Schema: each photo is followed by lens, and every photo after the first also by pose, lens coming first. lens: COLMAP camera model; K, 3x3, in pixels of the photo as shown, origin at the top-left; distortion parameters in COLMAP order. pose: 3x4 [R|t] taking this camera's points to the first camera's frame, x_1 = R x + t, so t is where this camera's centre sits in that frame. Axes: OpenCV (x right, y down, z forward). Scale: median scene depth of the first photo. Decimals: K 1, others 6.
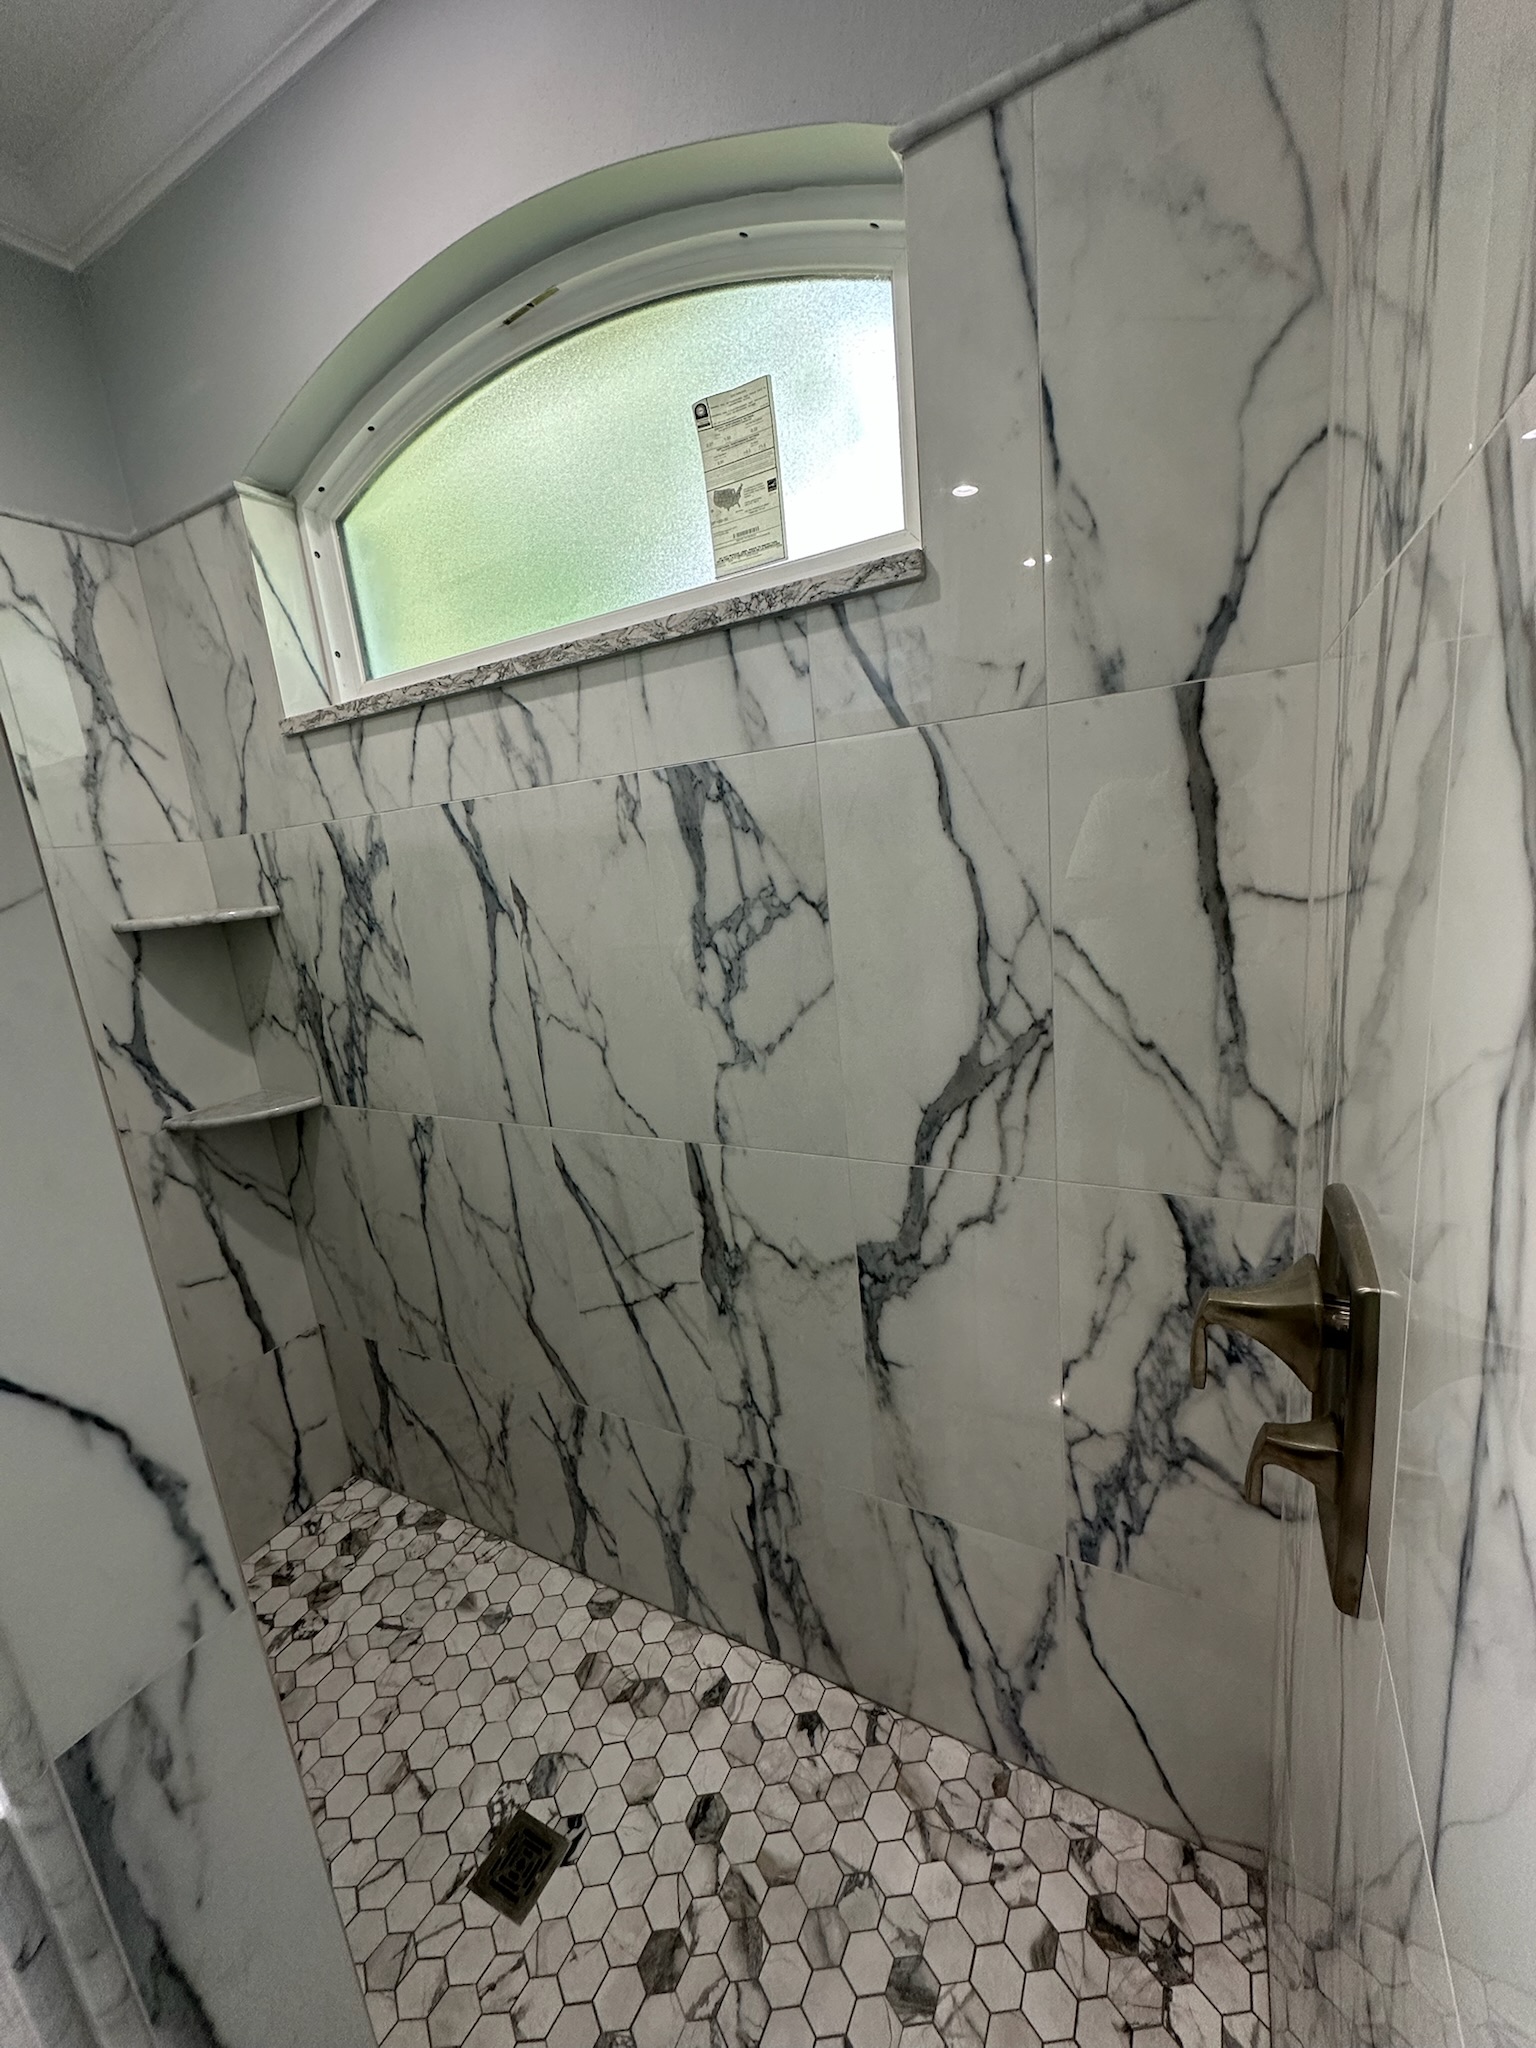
lens RADIAL K [[816.7, 0, 768.0], [0, 816.7, 1024.0], [0, 0, 1]] dist [0.000098, -0.000144]
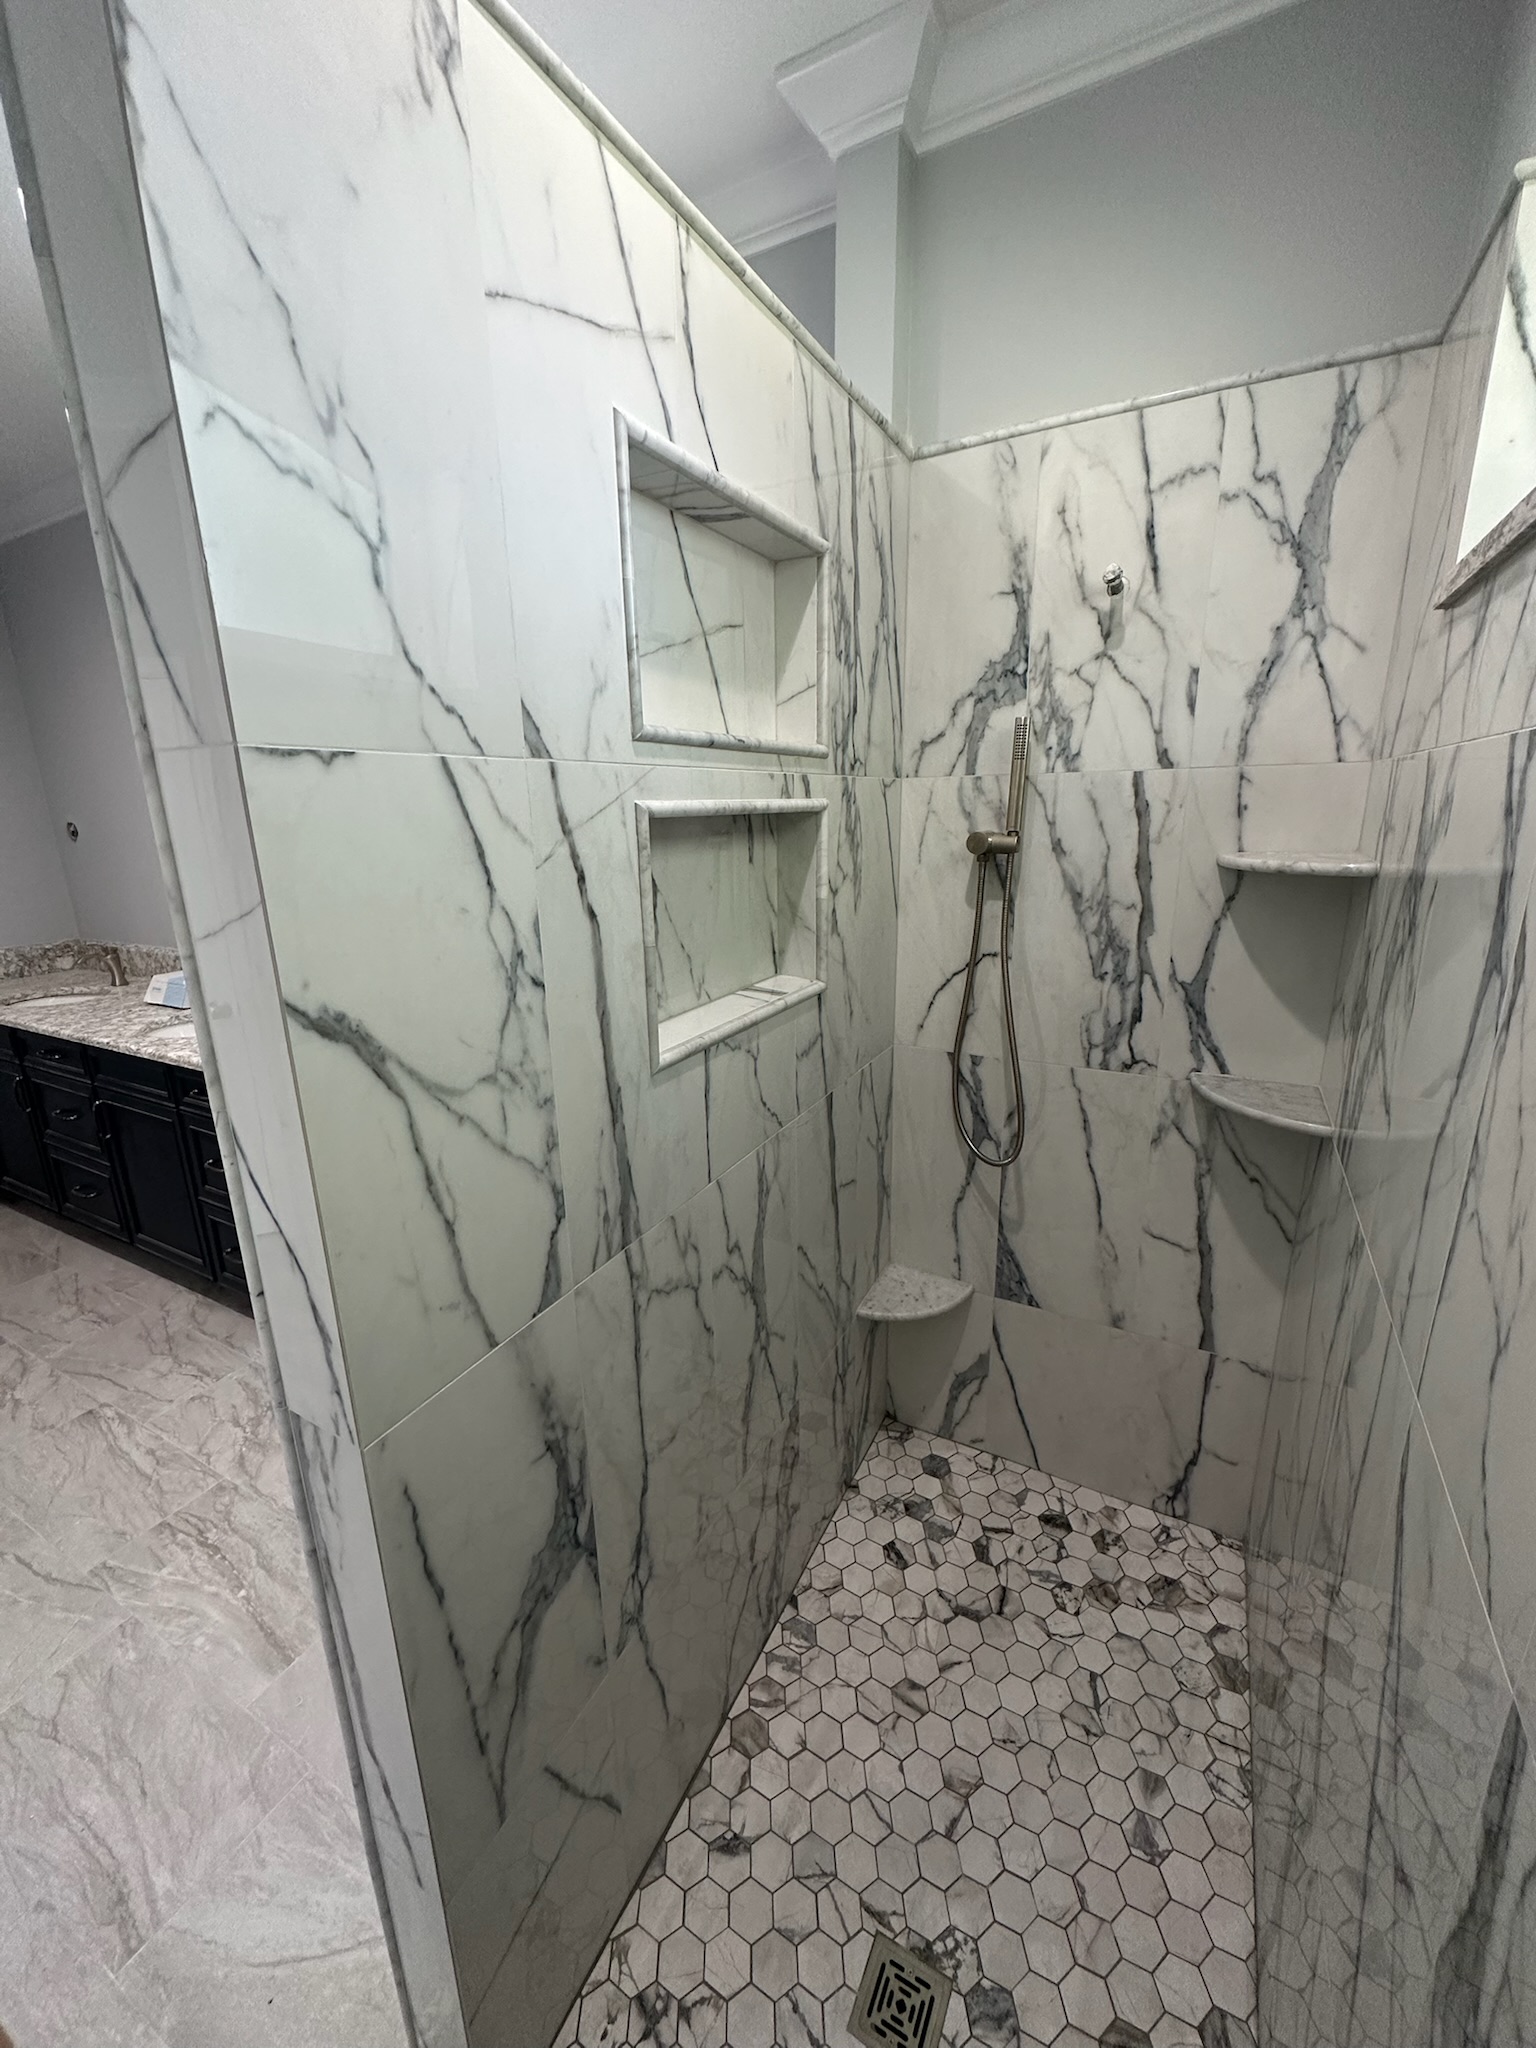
lens RADIAL K [[816.7, 0, 768.0], [0, 816.7, 1024.0], [0, 0, 1]] dist [0.000098, -0.000144]
pose [[-0.001555, 0.352063, -0.935975, 0.108936], [-0.196245, 0.917668, 0.345503, -0.156895], [0.980554, 0.184218, 0.067664, 0.456901]]
